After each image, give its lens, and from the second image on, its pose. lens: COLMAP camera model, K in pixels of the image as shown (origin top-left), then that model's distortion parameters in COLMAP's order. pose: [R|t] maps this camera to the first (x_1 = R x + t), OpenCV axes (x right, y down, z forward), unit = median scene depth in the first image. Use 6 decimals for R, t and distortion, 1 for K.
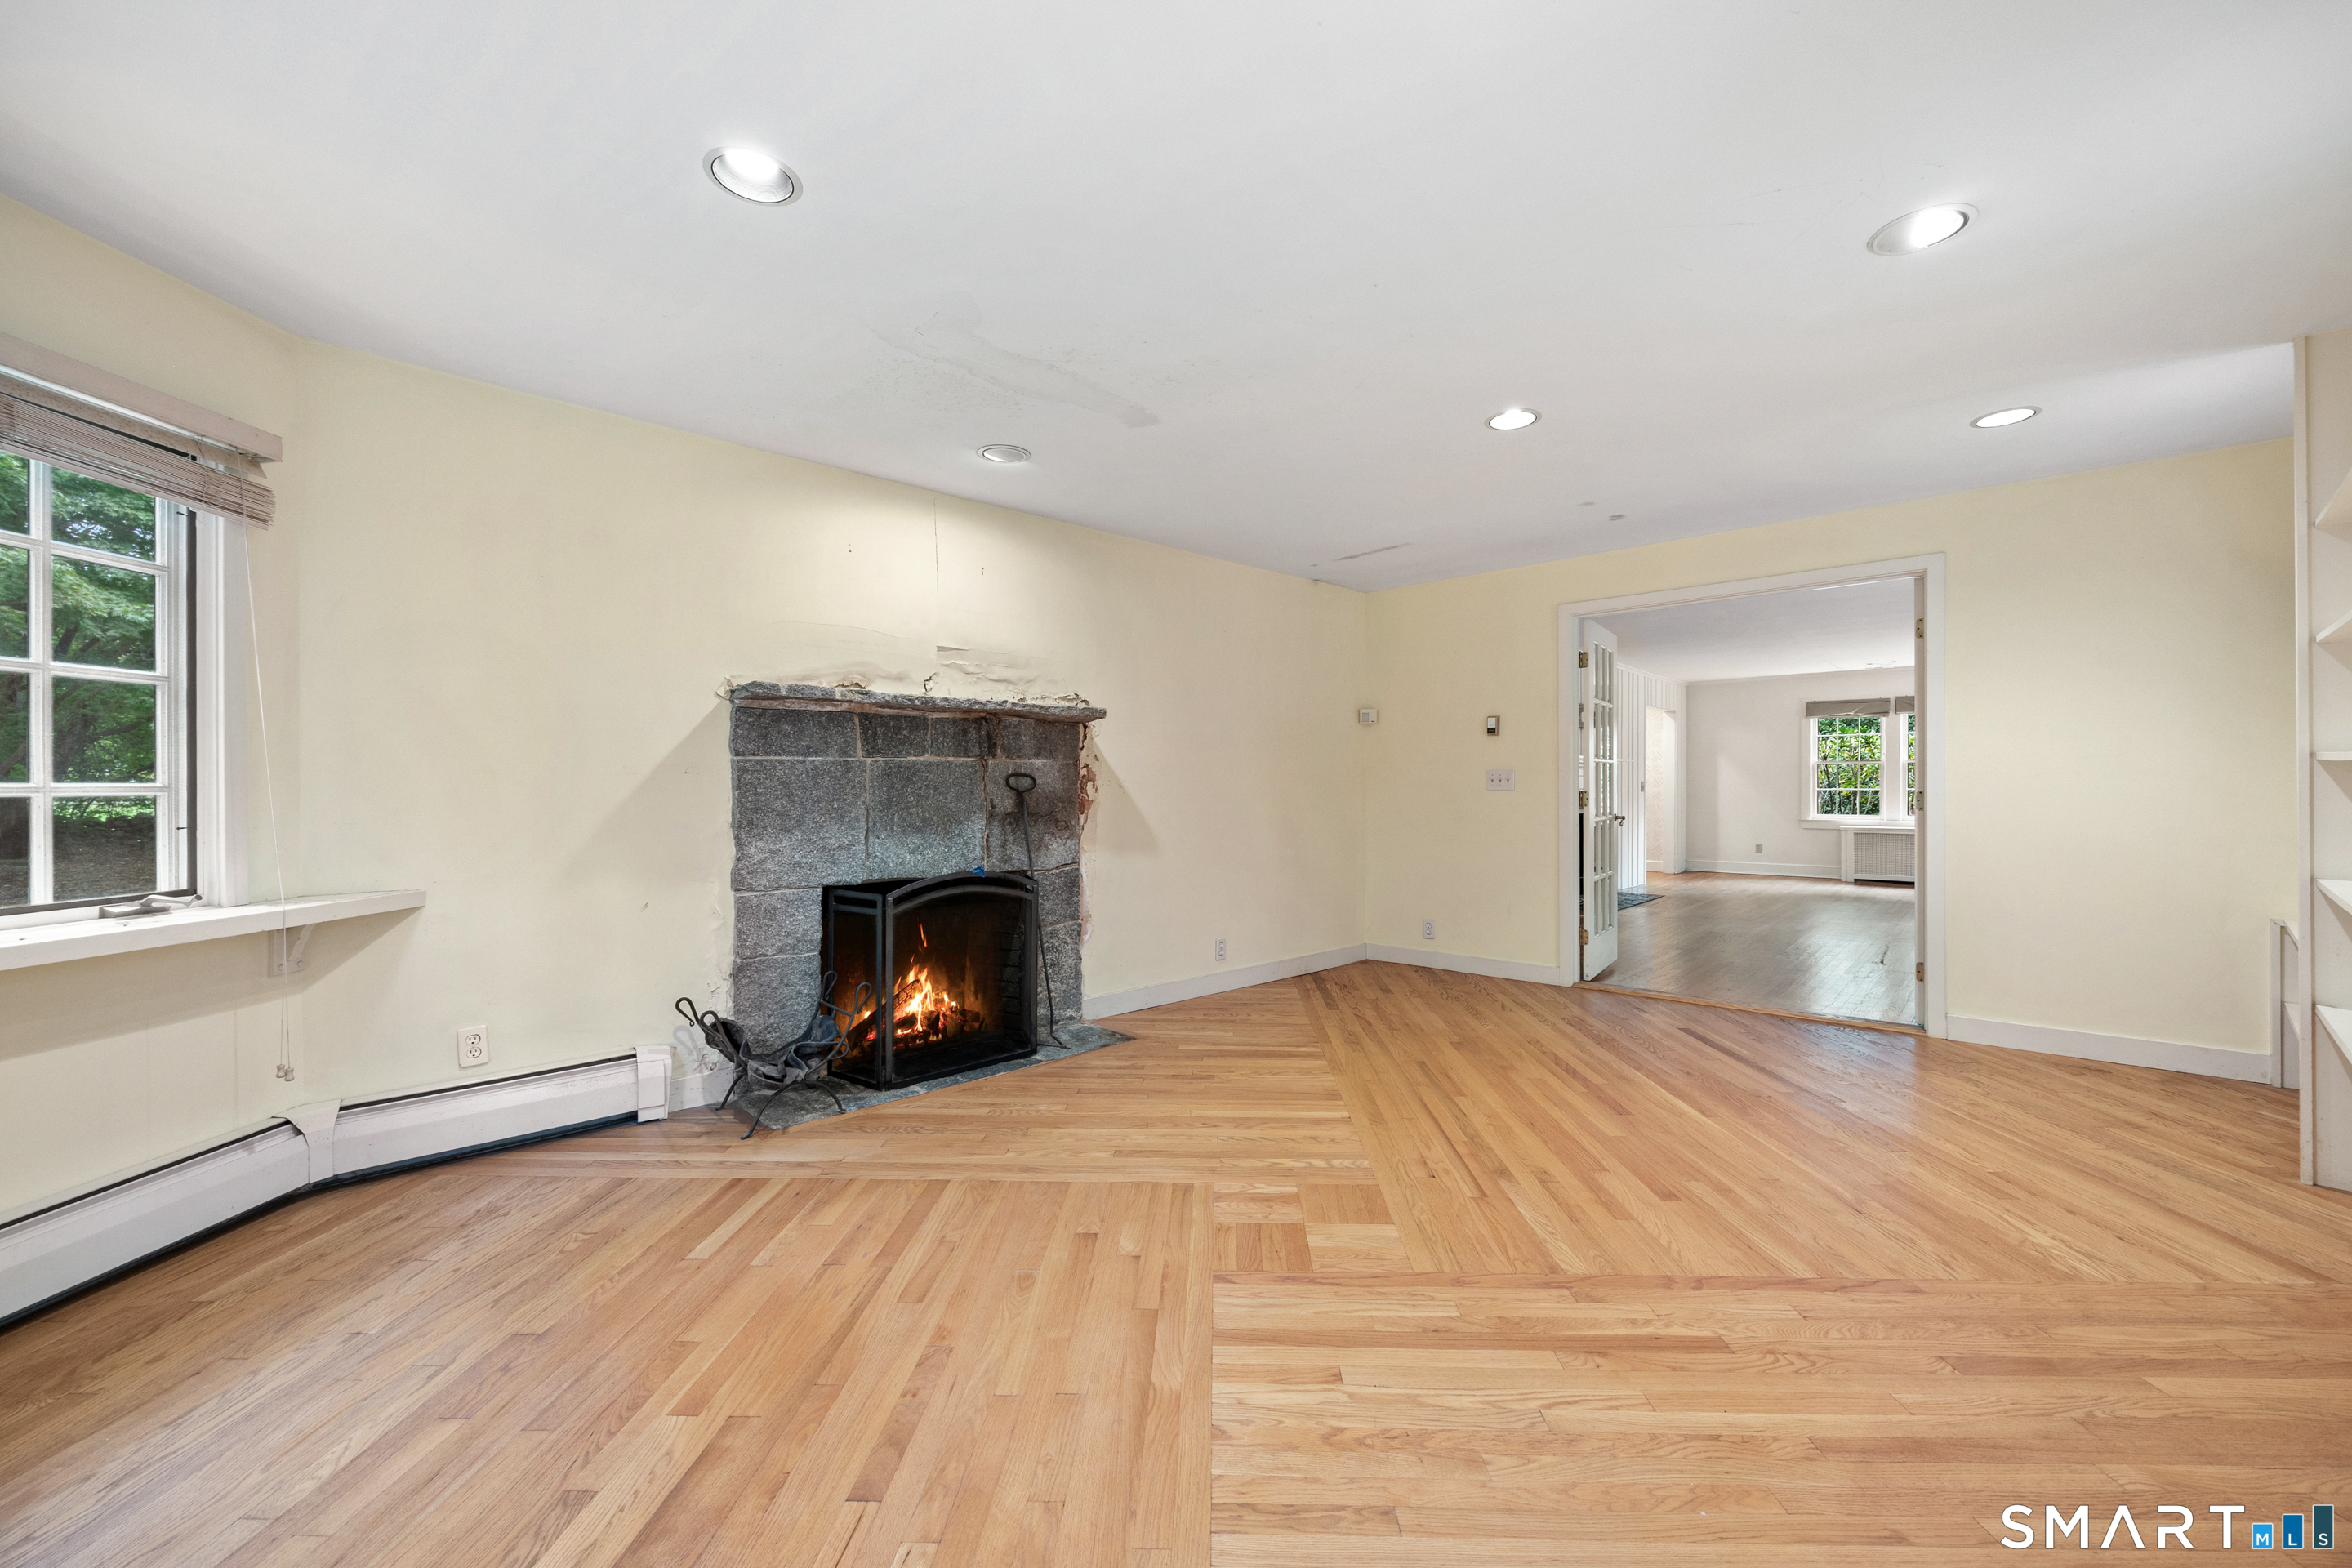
lens RADIAL K [[907.6, 0, 1198.8], [0, 907.6, 786.8], [0, 0, 1]] dist [-0.007276, 0.000301]
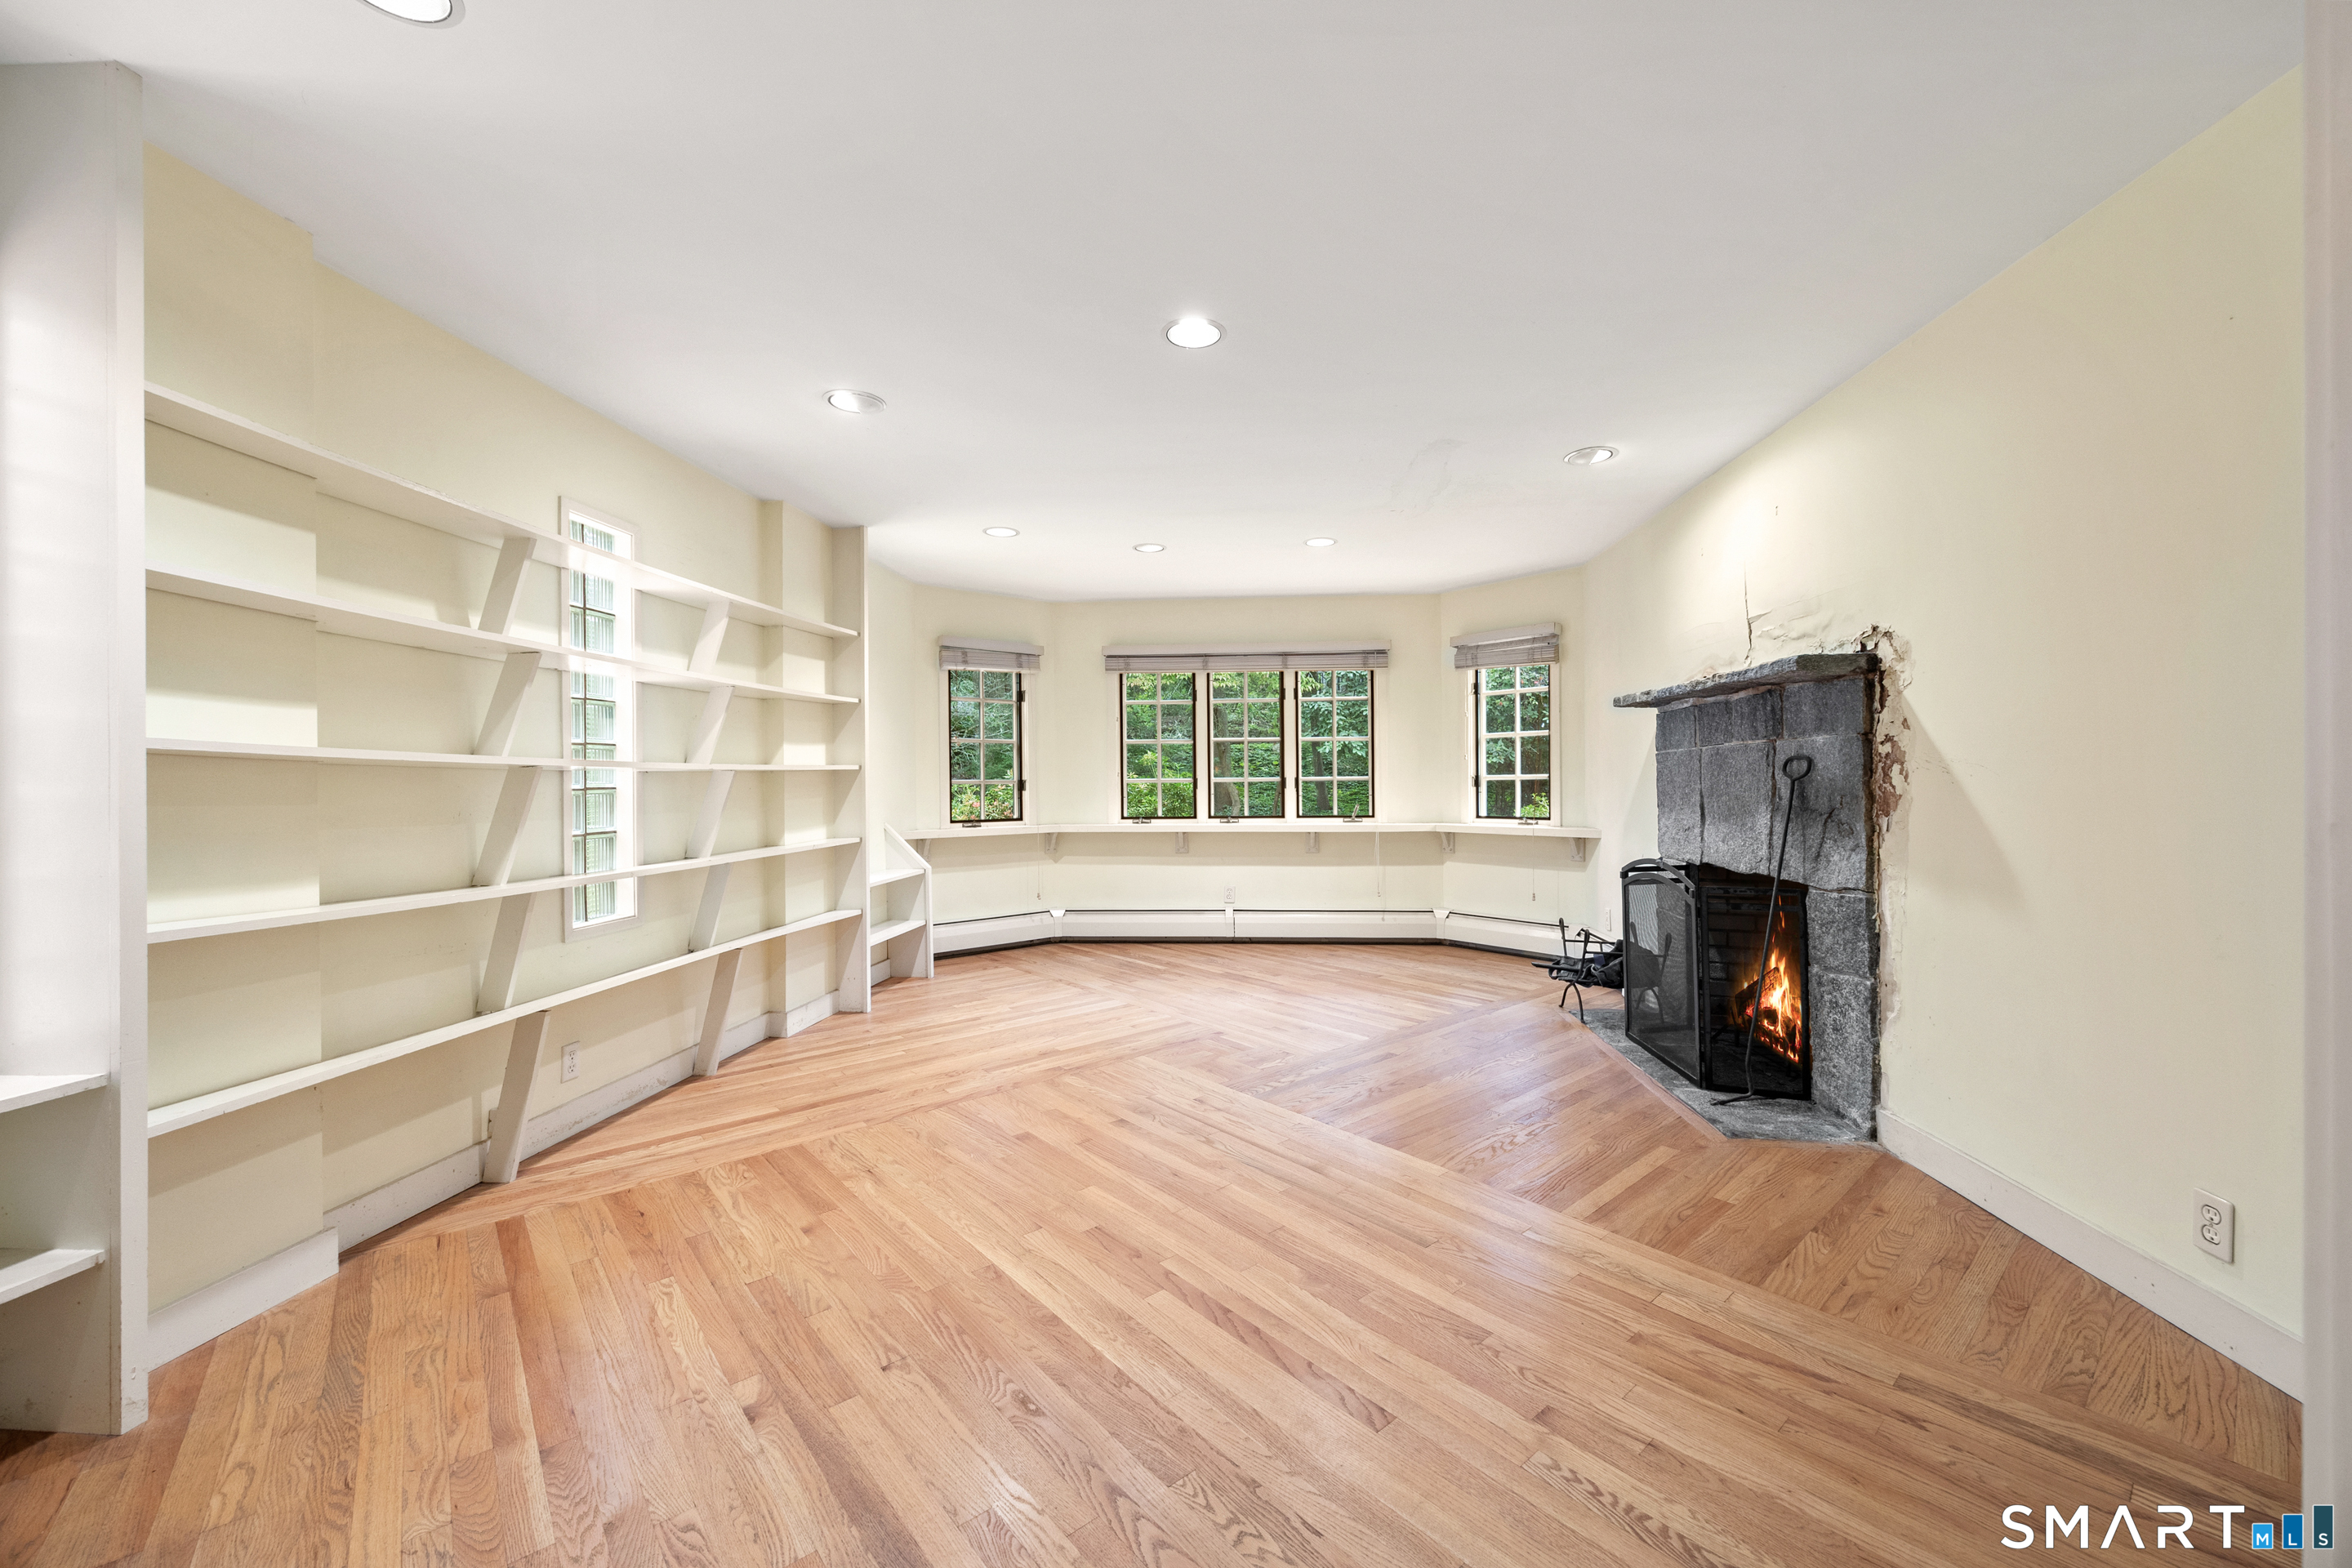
lens RADIAL K [[907.6, 0, 1198.8], [0, 907.6, 786.8], [0, 0, 1]] dist [-0.007276, 0.000301]
pose [[-0.748302, 0.015939, -0.663167, 0.685576], [0.012813, 0.999872, 0.009574, -0.002320], [0.663235, -0.001333, -0.748410, 1.241567]]
